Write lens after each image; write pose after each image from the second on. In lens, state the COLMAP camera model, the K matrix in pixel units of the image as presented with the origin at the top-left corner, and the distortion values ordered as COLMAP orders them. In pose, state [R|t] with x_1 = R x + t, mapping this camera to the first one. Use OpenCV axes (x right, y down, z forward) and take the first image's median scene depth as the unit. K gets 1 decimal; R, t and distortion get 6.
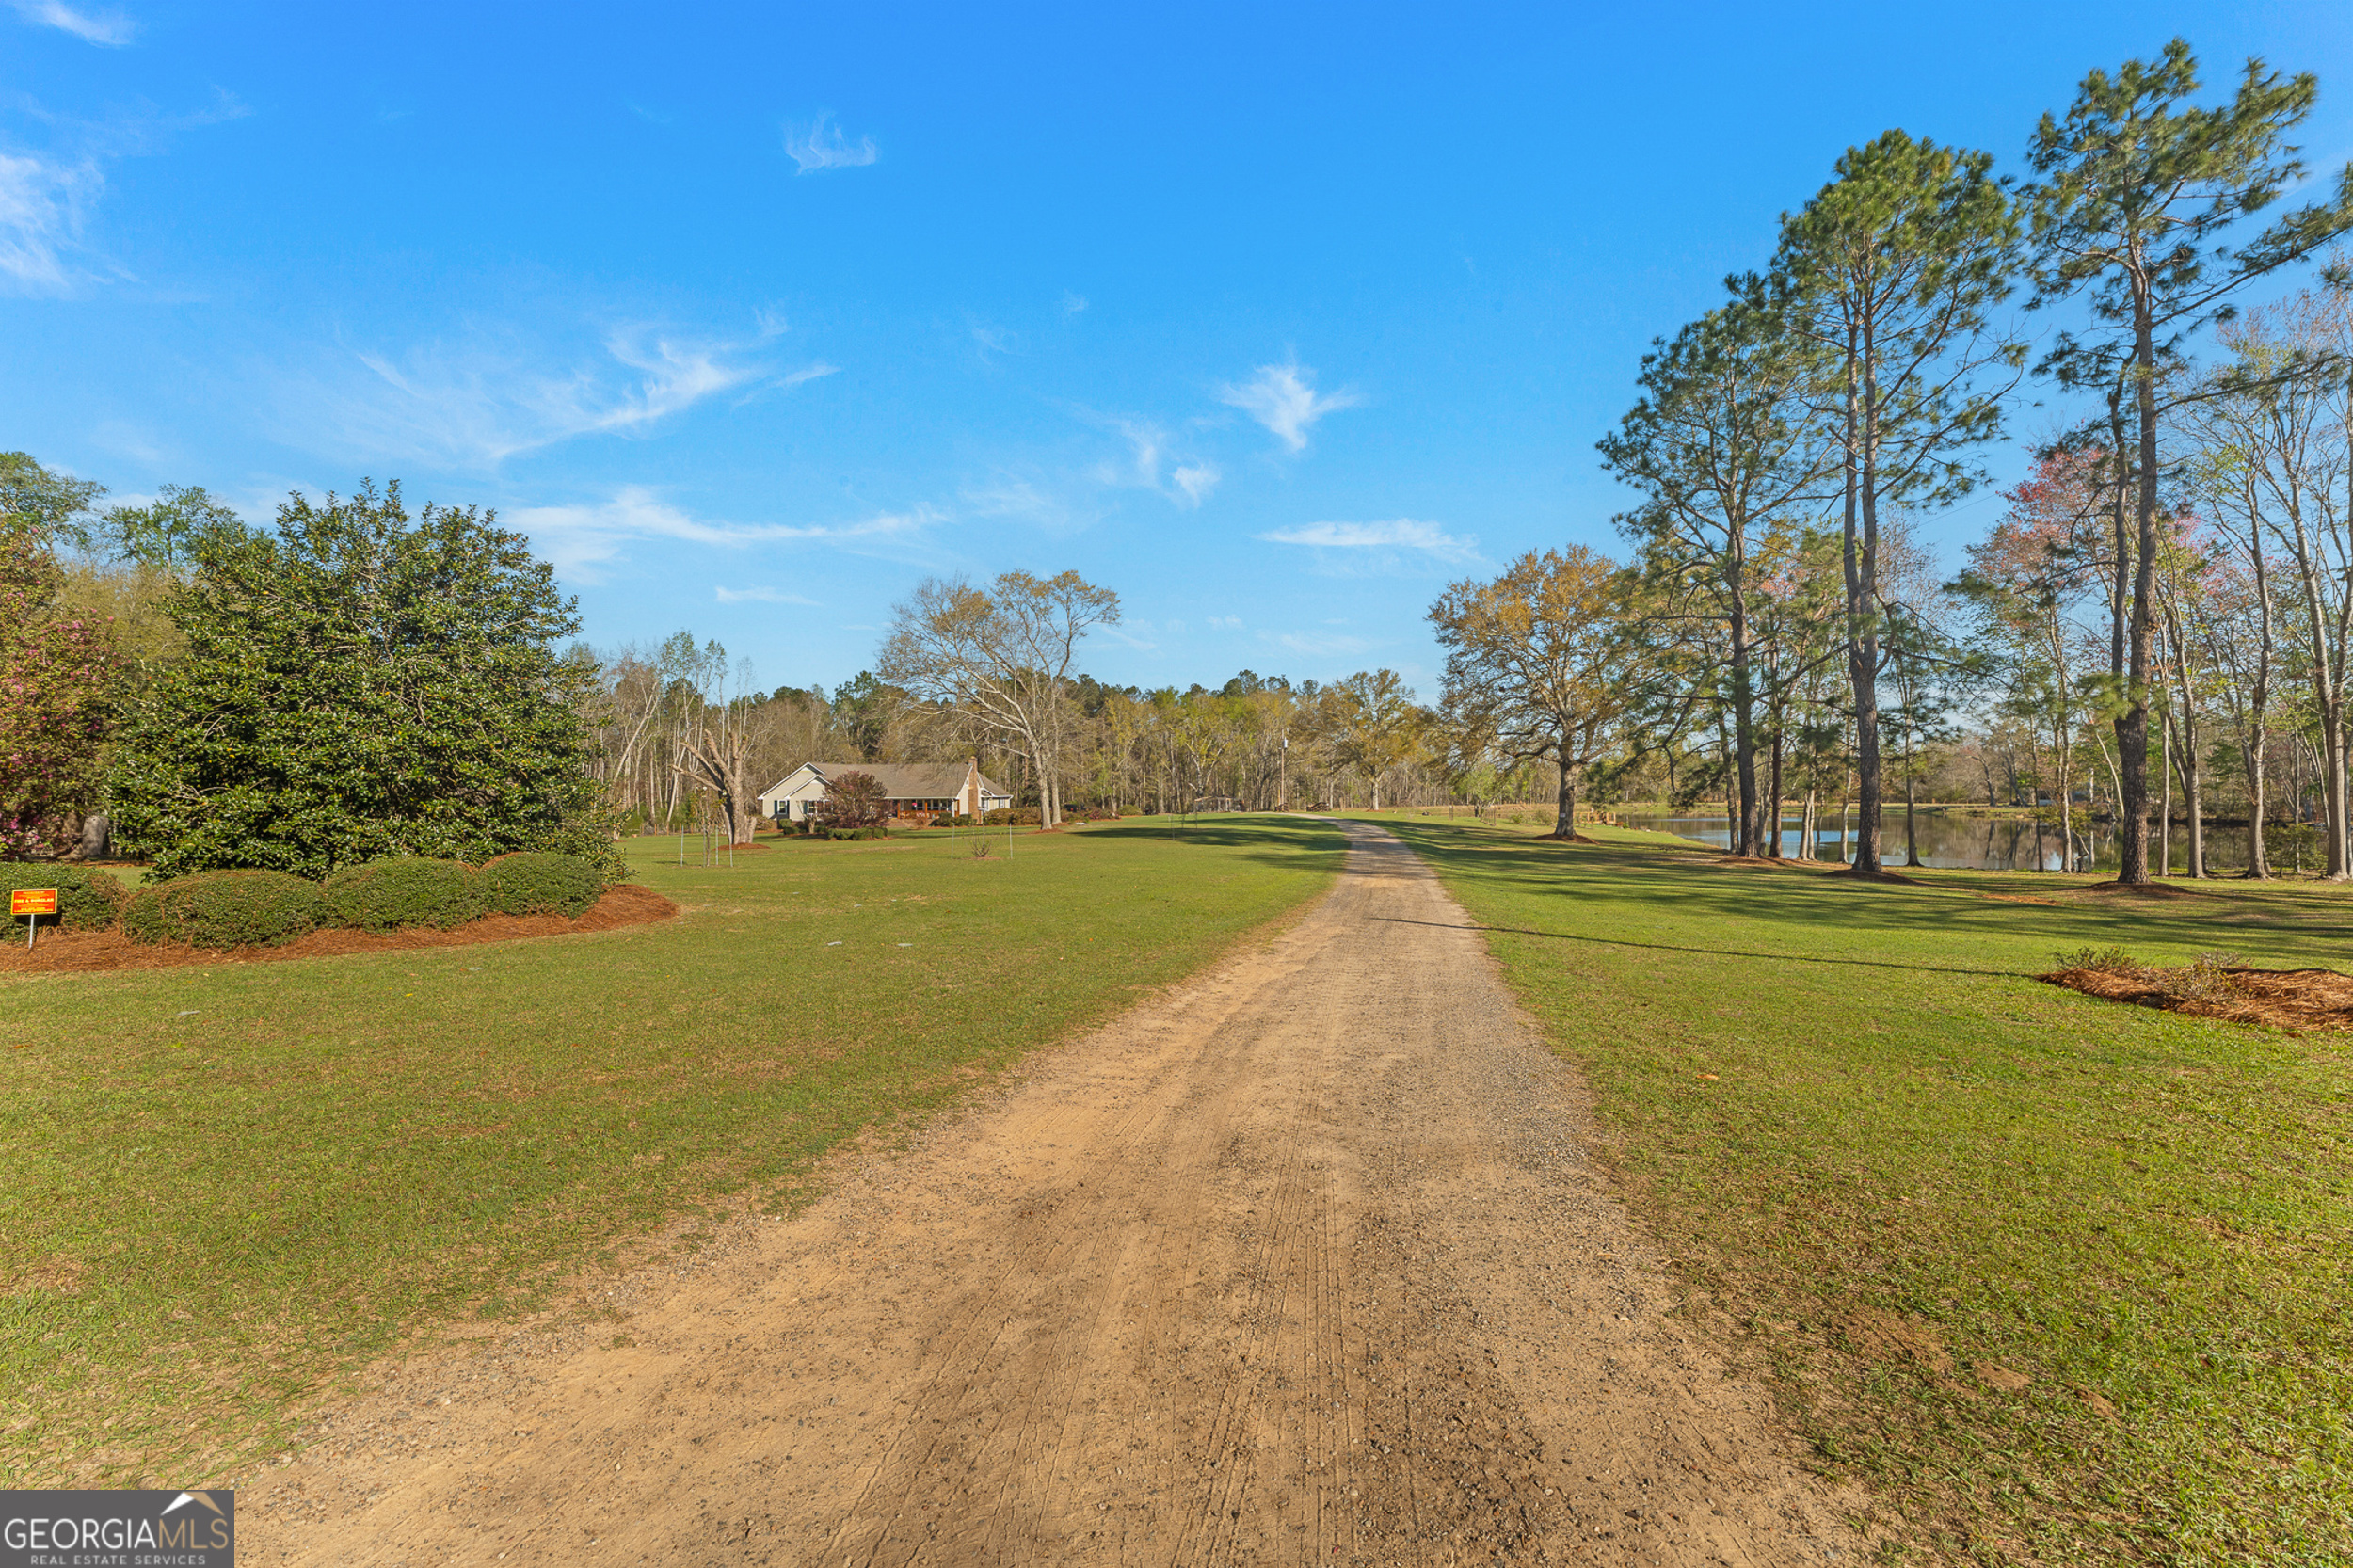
lens RADIAL K [[928.2, 0, 1162.7], [0, 928.2, 774.5], [0, 0, 1]] dist [-0.000182, -0.000060]
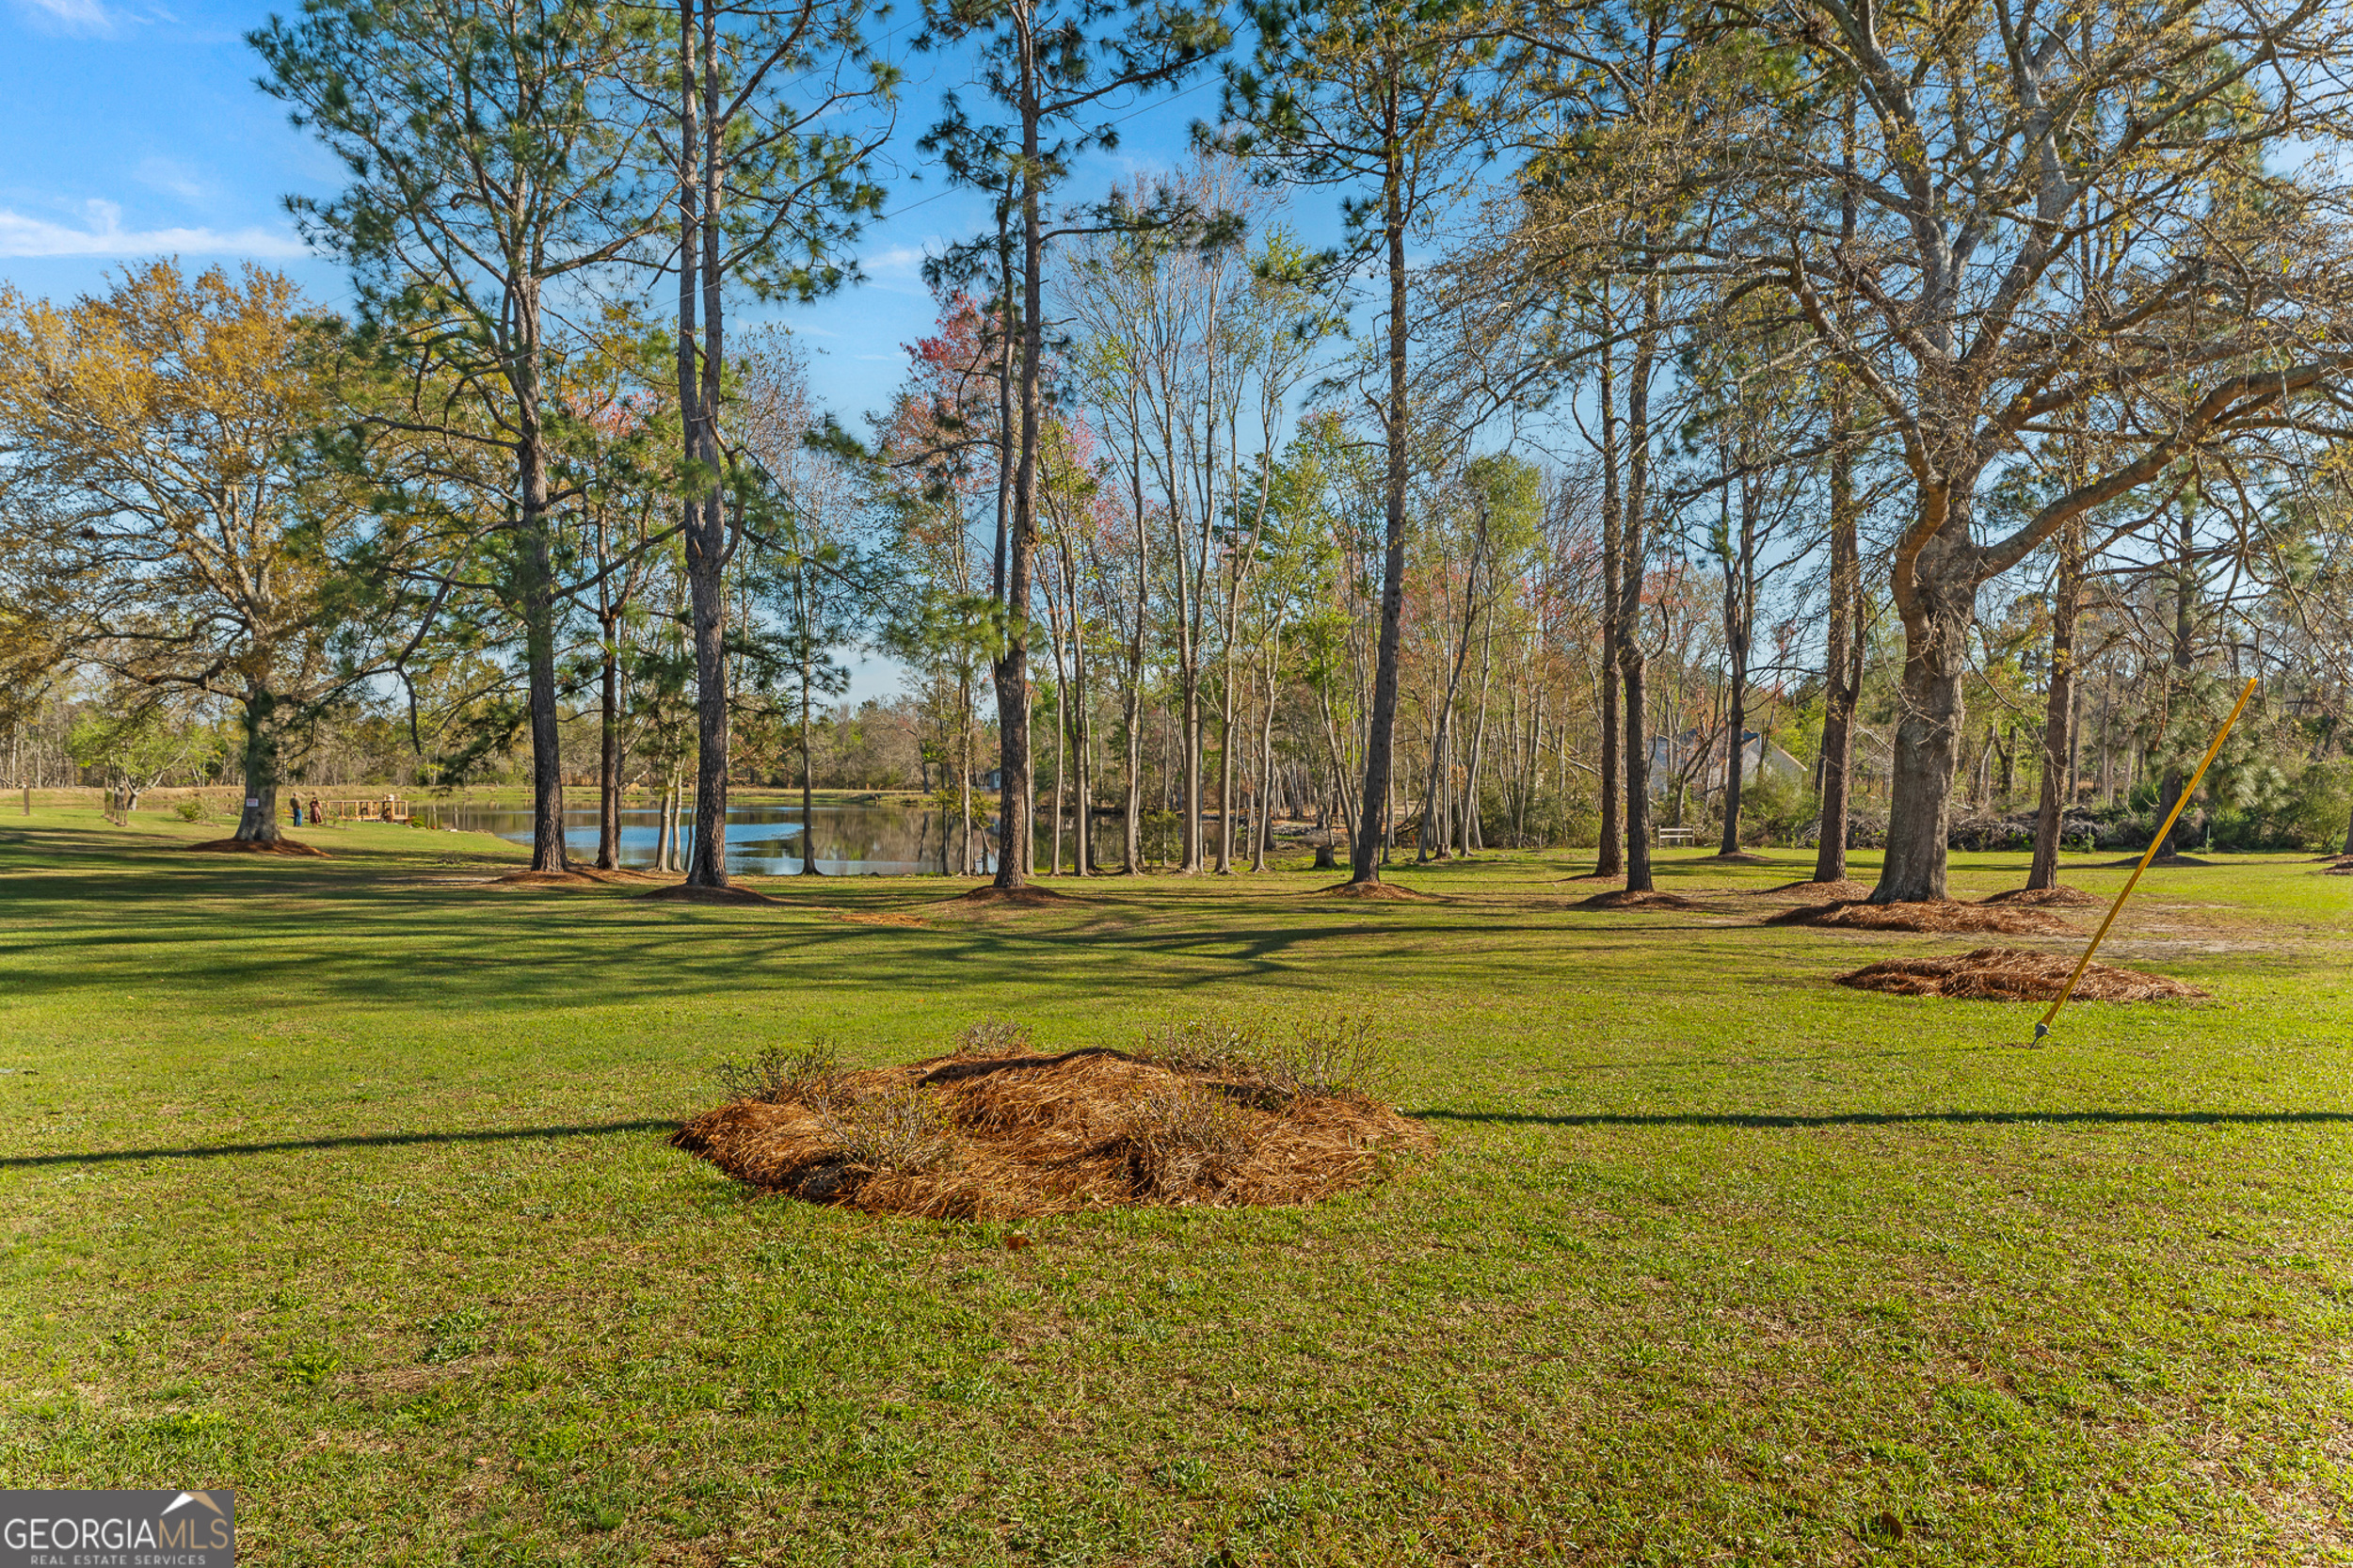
lens RADIAL K [[928.2, 0, 1180.3], [0, 928.2, 796.8], [0, 0, 1]] dist [-0.000182, -0.000060]
pose [[0.668669, 0.020025, 0.743290, 0.562917], [-0.025979, 0.999656, -0.003560, 0.041825], [-0.743106, -0.016929, 0.668960, 0.390156]]
